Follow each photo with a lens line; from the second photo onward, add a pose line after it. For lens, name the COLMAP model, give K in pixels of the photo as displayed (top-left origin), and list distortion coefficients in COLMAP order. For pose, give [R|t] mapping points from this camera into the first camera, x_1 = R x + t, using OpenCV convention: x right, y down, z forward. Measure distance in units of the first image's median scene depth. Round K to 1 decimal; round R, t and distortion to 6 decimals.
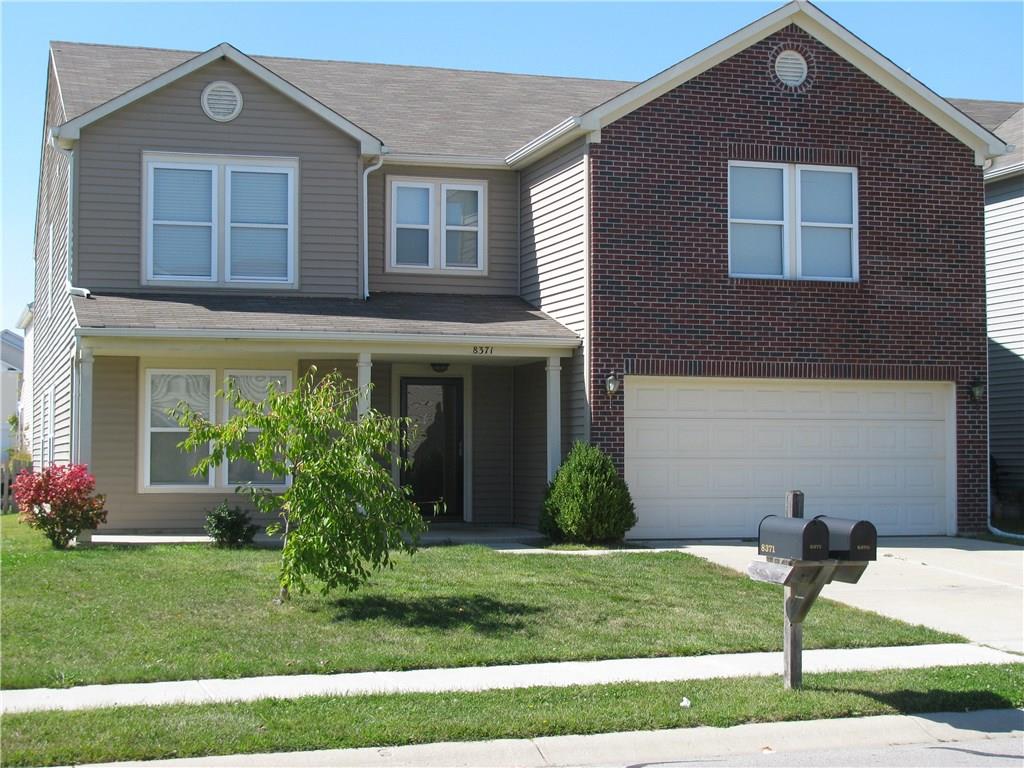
lens RADIAL K [[1722.8, 0, 511.2], [0, 1722.8, 384.5], [0, 0, 1]] dist [0.065177, 0.000000]
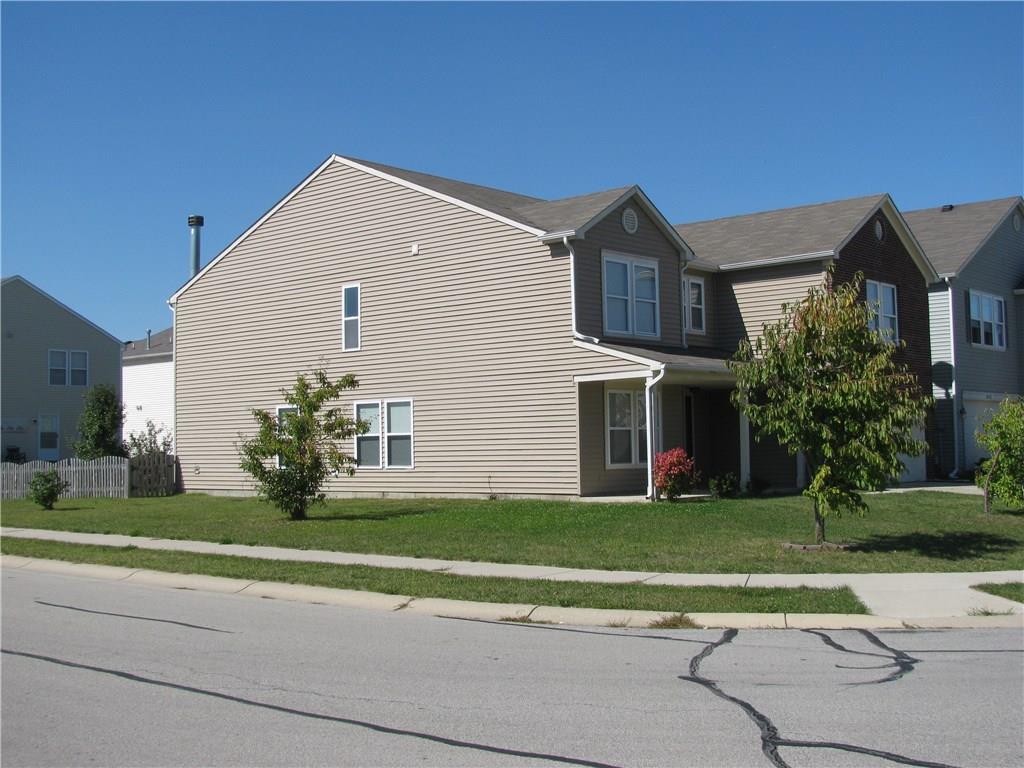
lens RADIAL K [[1221.2, 0, 512.4], [0, 1221.2, 382.9], [0, 0, 1]] dist [-0.034029, 0.000000]
pose [[0.846089, 0.014683, 0.532839, -0.857222], [-0.005551, 0.999809, -0.018736, 0.006305], [-0.533013, 0.012895, 0.846009, 0.112682]]
